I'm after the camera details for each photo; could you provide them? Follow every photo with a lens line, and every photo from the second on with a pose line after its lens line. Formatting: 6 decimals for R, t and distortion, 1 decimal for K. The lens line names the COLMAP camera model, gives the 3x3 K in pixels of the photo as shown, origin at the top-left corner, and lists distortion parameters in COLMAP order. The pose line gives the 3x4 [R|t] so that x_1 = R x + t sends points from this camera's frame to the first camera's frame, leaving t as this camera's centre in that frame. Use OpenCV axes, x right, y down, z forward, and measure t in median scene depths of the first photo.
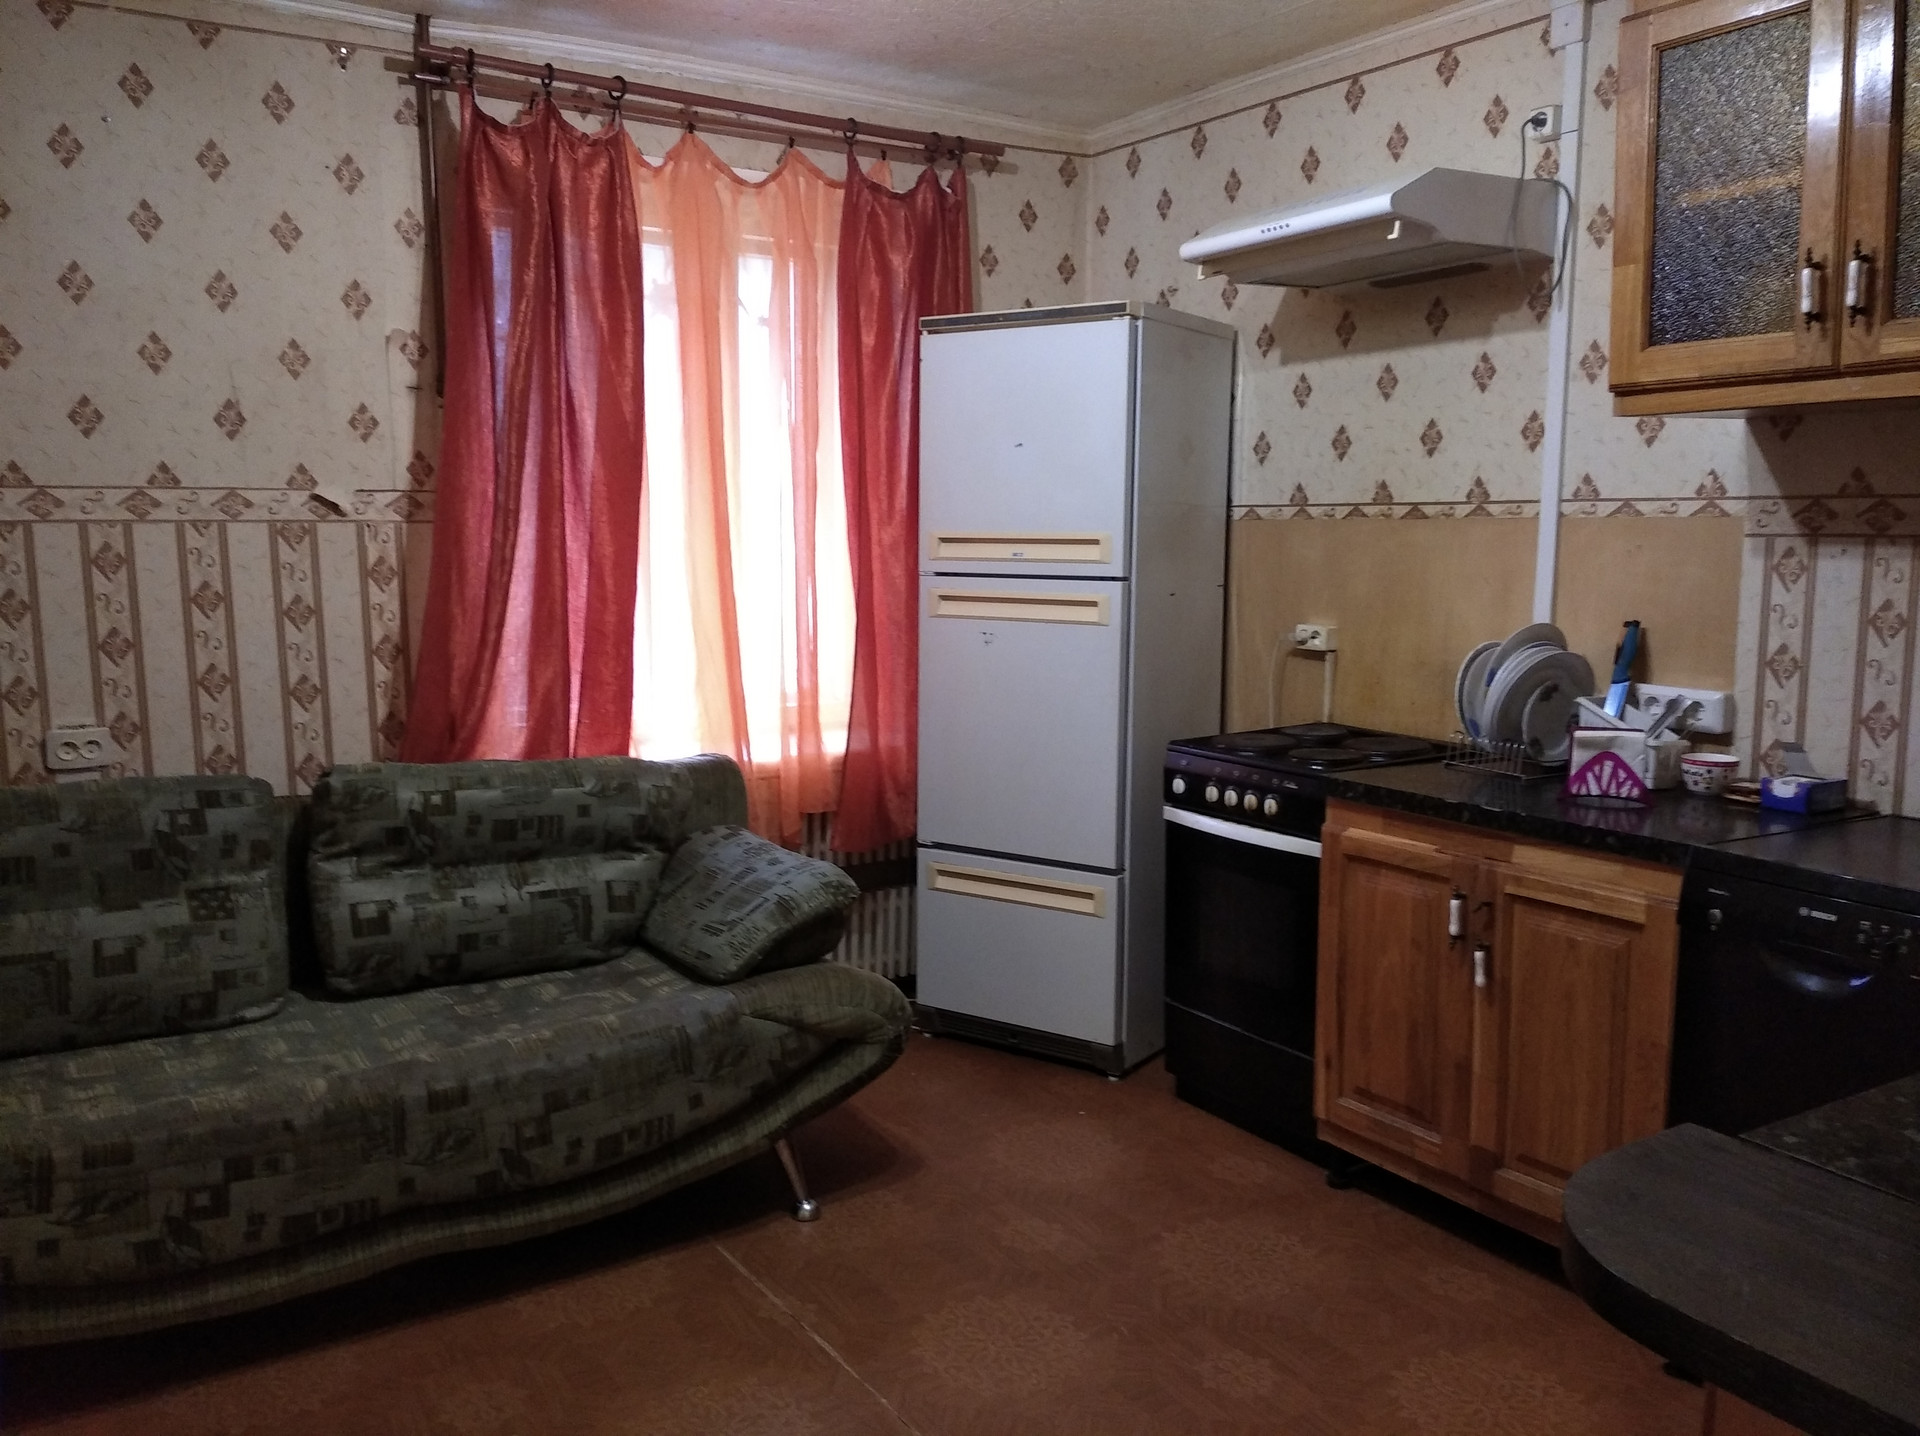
lens RADIAL K [[1545.9, 0, 961.0], [0, 1545.9, 724.5], [0, 0, 1]] dist [-0.000245, -0.009965]
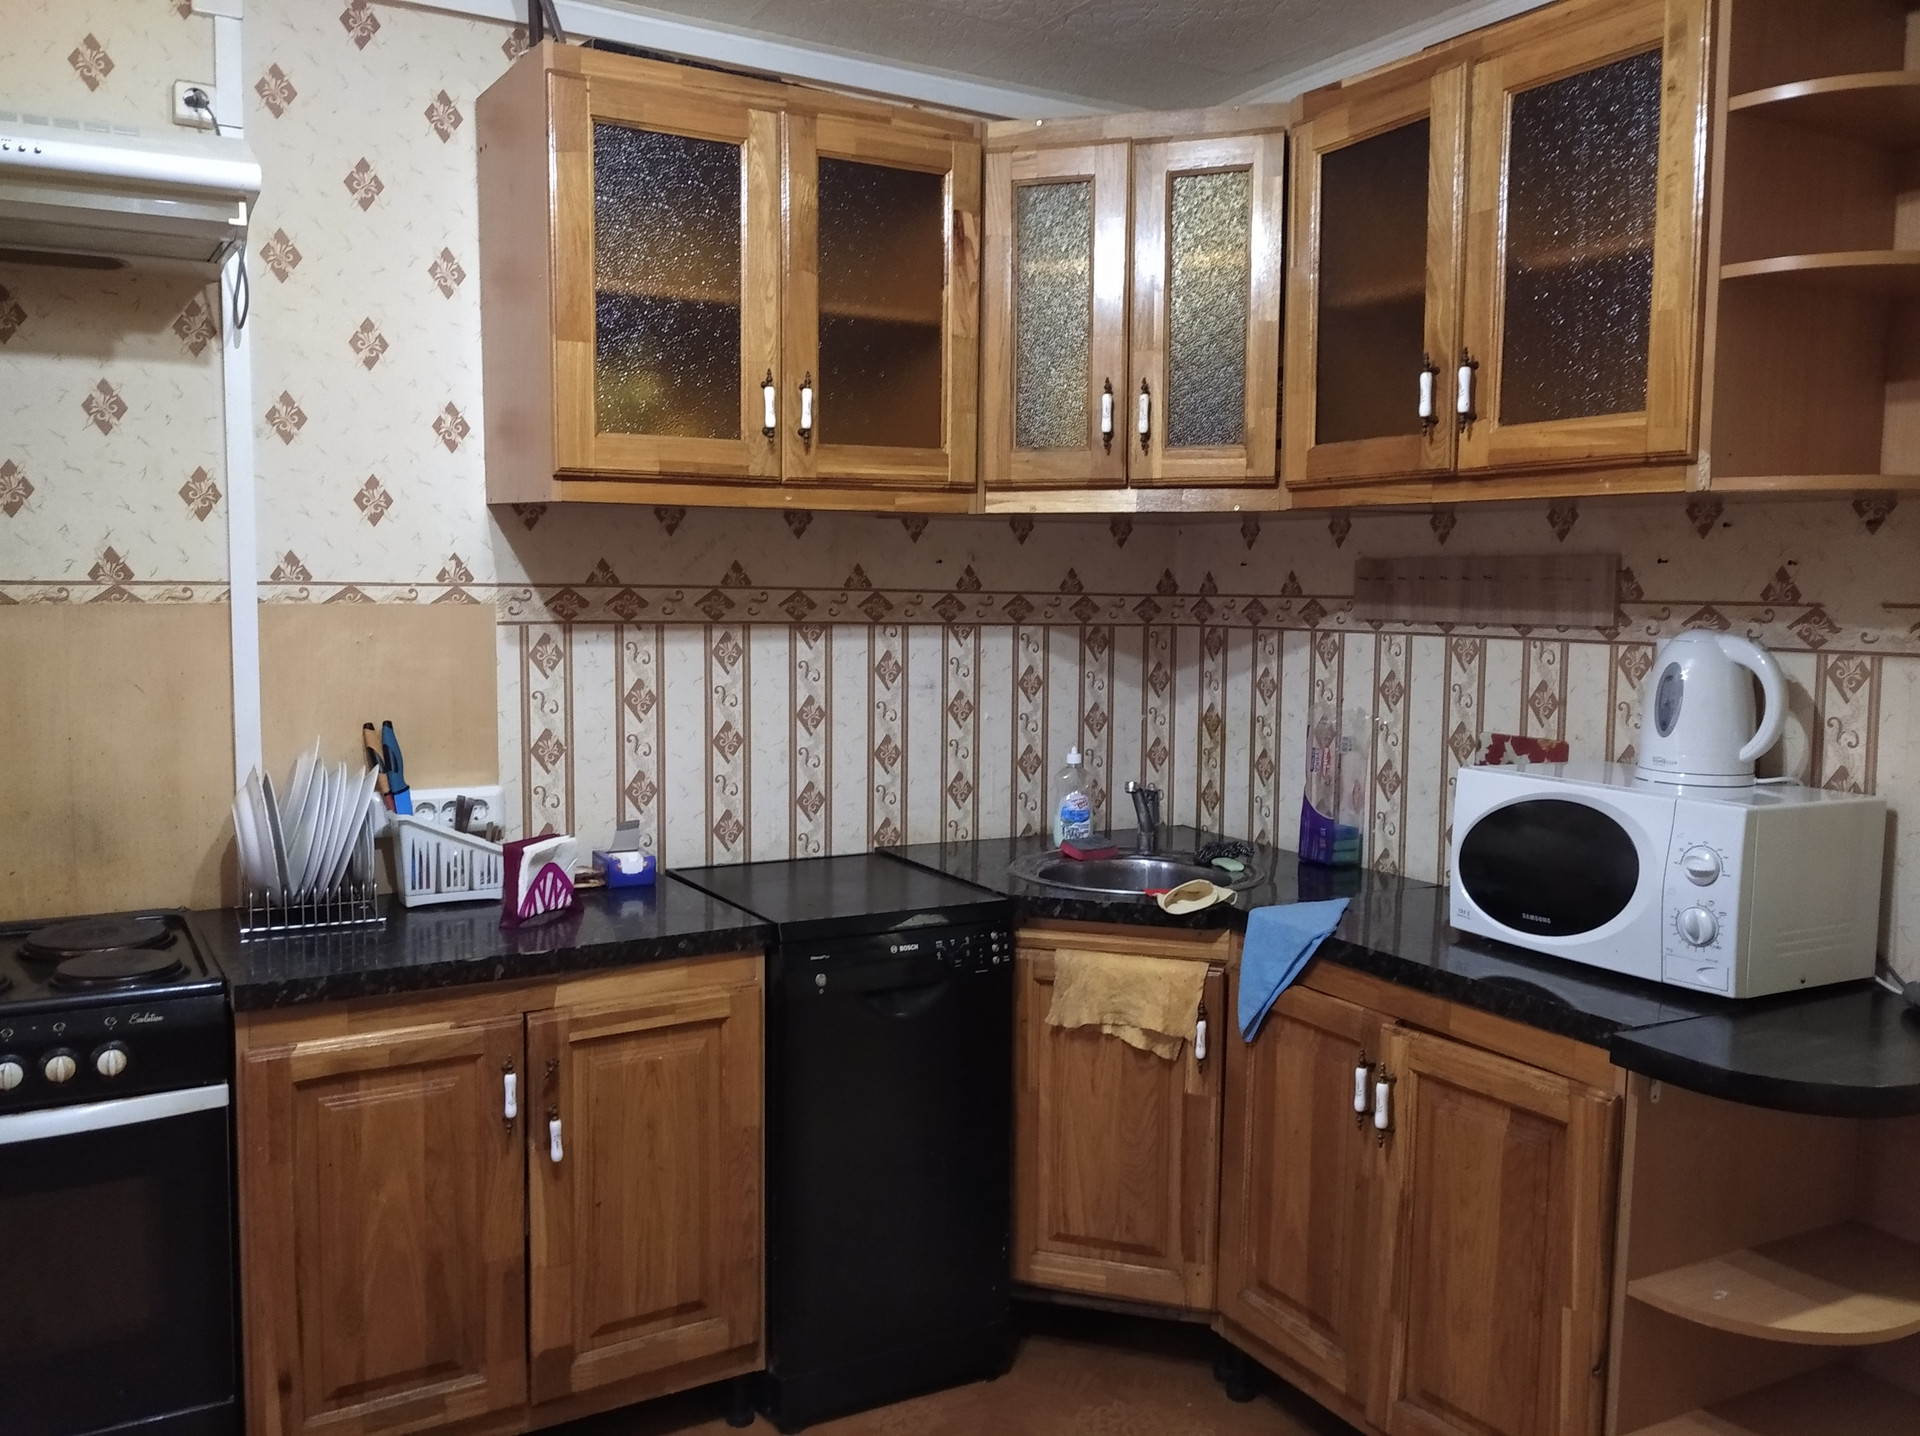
lens RADIAL K [[1545.9, 0, 960.5], [0, 1545.9, 712.6], [0, 0, 1]] dist [-0.000245, -0.009965]
pose [[0.018314, -0.082661, 0.996409, -0.468880], [0.118899, 0.989685, 0.079918, -0.111650], [-0.992737, 0.117008, 0.027954, 0.701890]]
